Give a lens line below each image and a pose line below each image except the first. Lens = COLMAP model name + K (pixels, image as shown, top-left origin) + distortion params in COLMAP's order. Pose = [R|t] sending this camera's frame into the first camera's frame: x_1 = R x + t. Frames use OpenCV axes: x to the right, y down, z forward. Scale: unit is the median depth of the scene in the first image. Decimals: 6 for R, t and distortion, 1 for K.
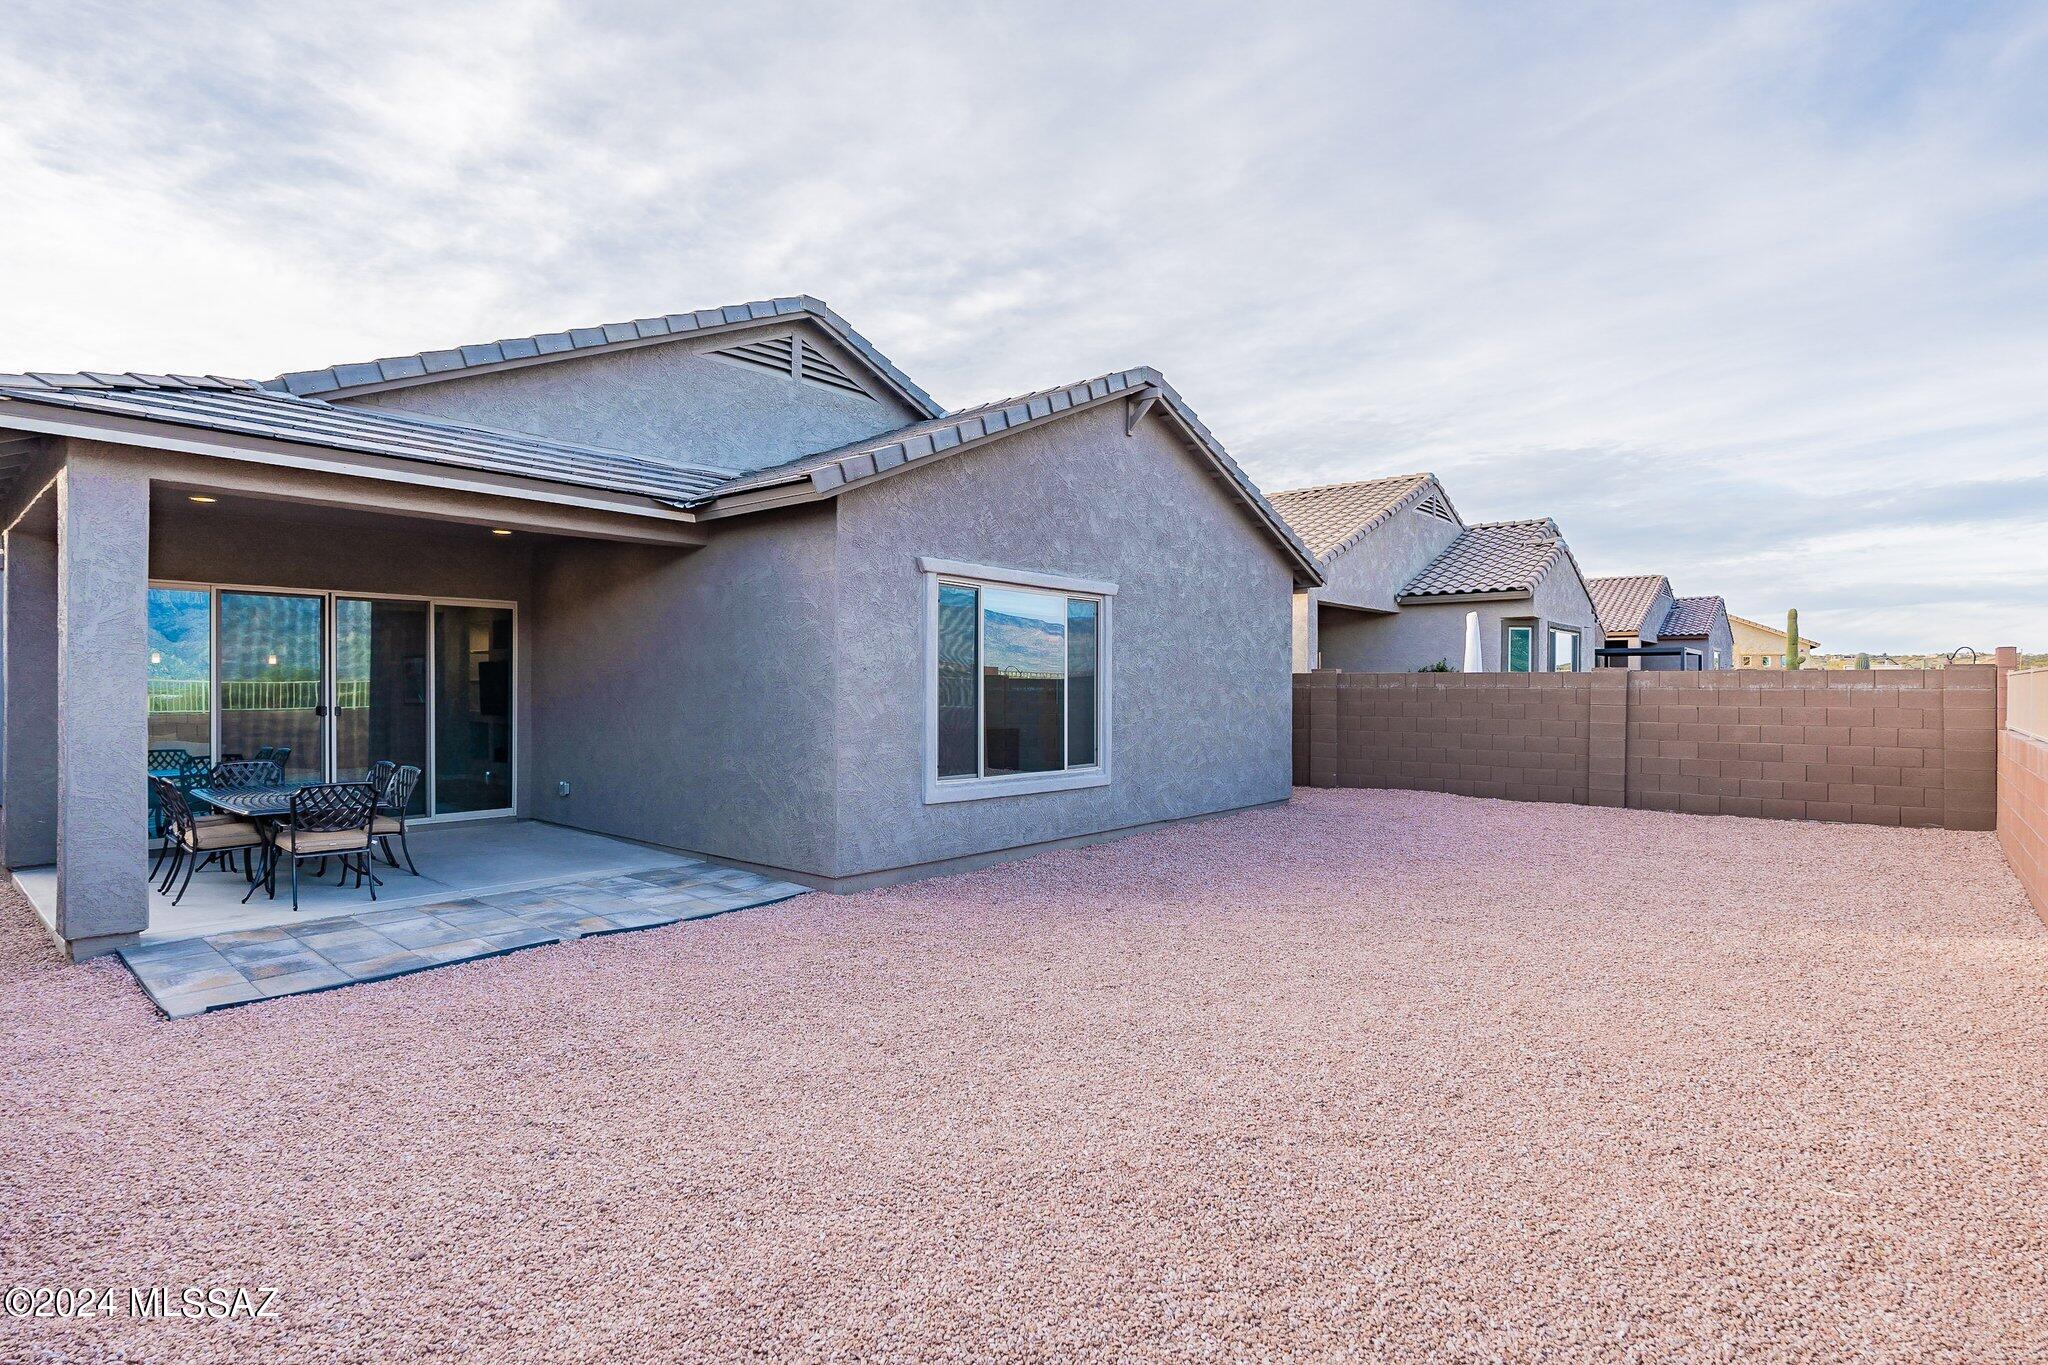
lens RADIAL K [[1011.9, 0, 1025.1], [0, 1011.9, 675.1], [0, 0, 1]] dist [0.003108, -0.000647]
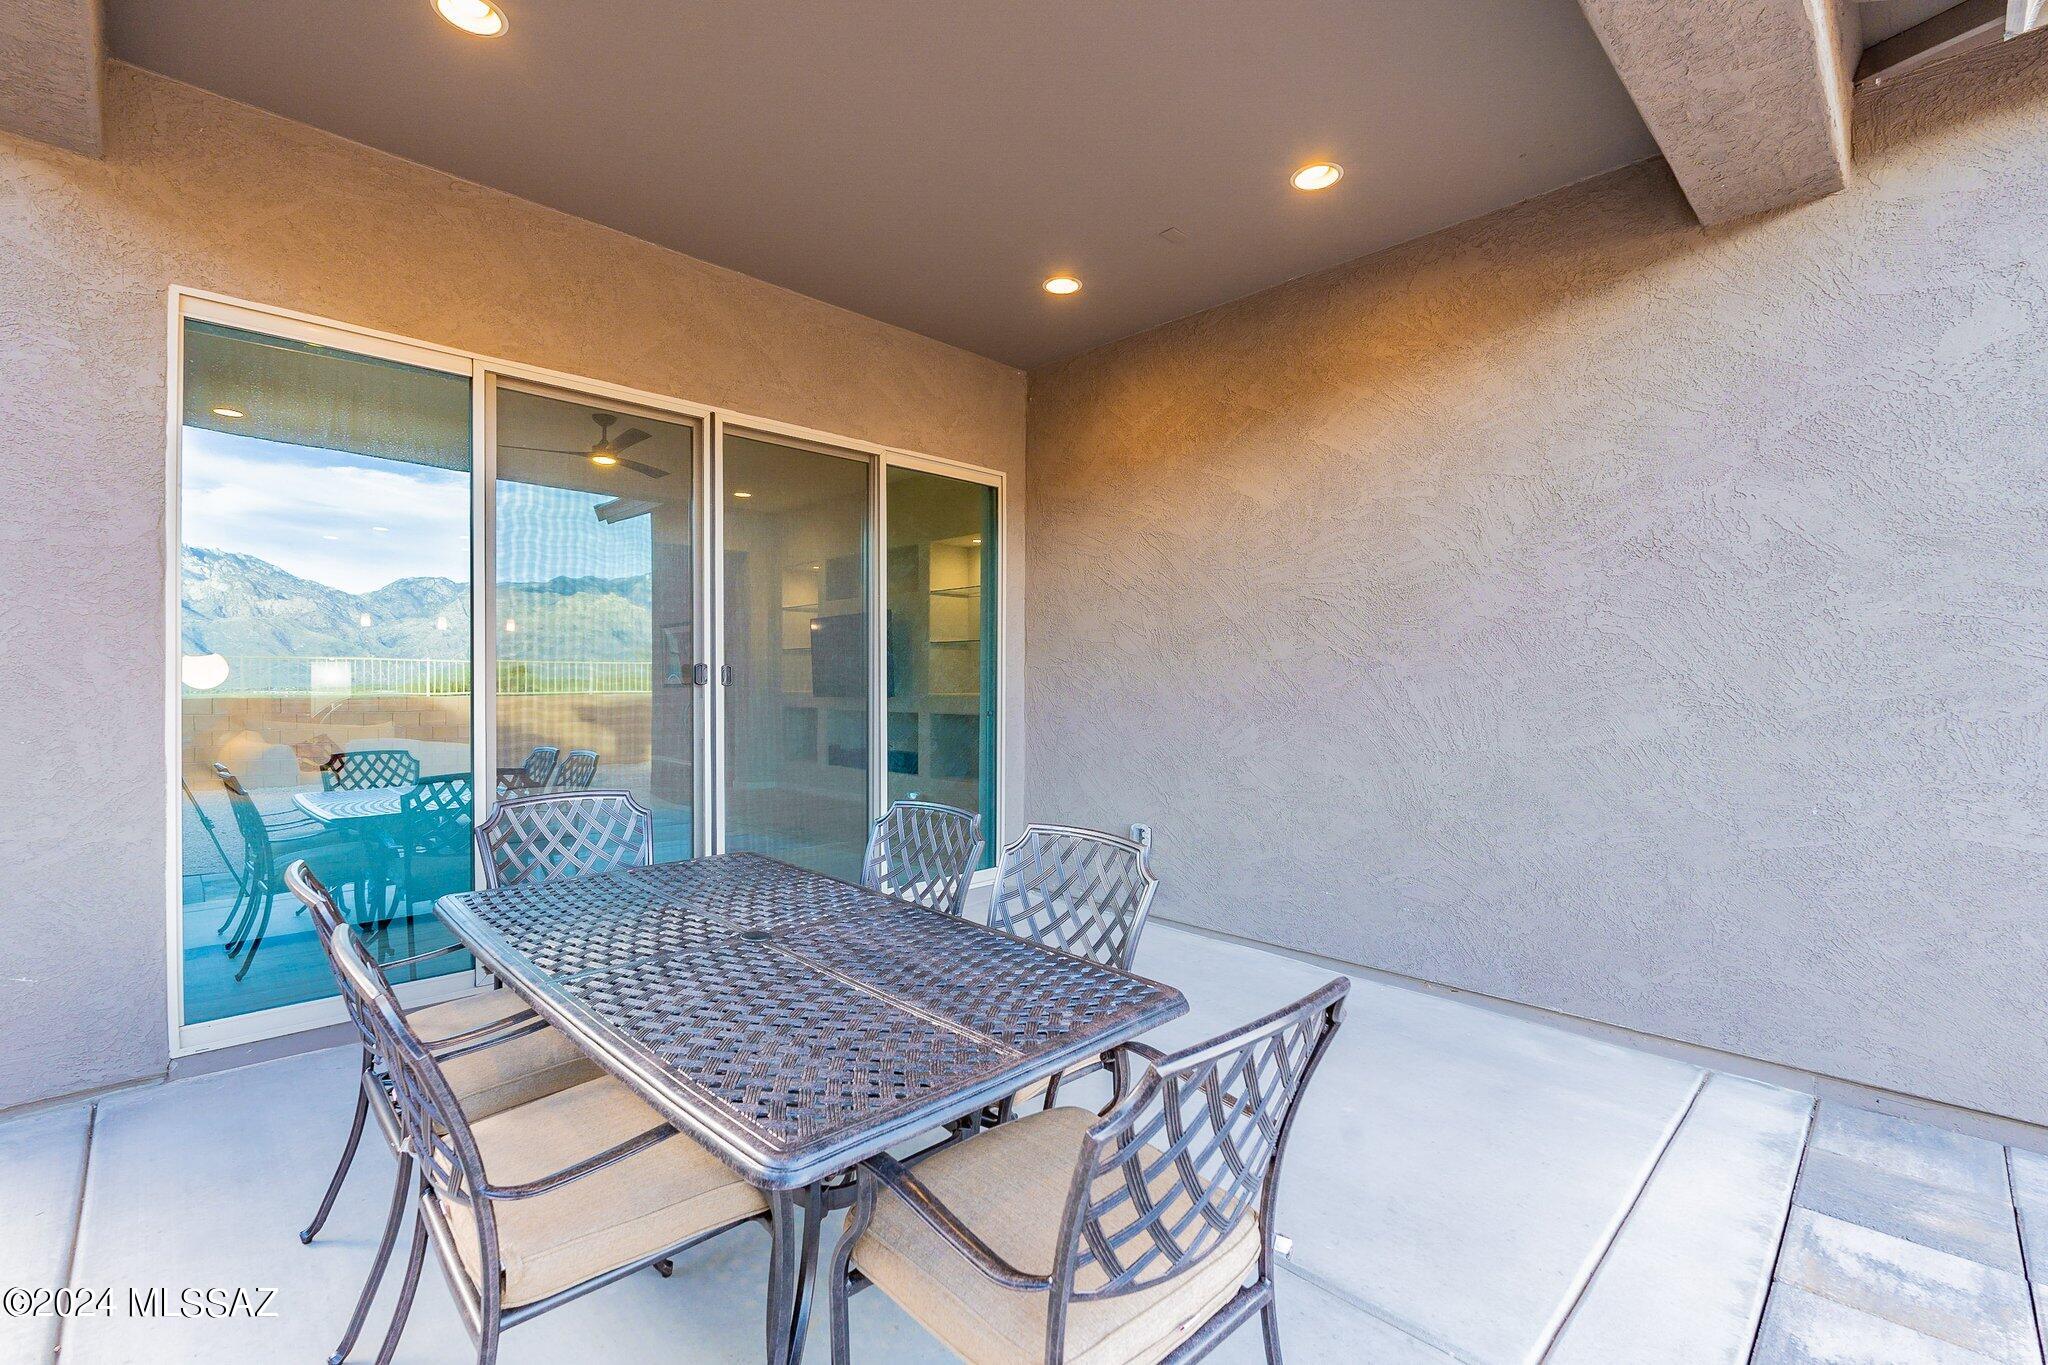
lens RADIAL K [[900.3, 0, 1029.5], [0, 900.3, 672.4], [0, 0, 1]] dist [0.007174, 0.000088]
pose [[0.996162, 0.004211, -0.087431, -0.469746], [-0.004507, 0.999985, -0.003186, 0.033254], [0.087416, 0.003568, 0.996165, 0.564214]]
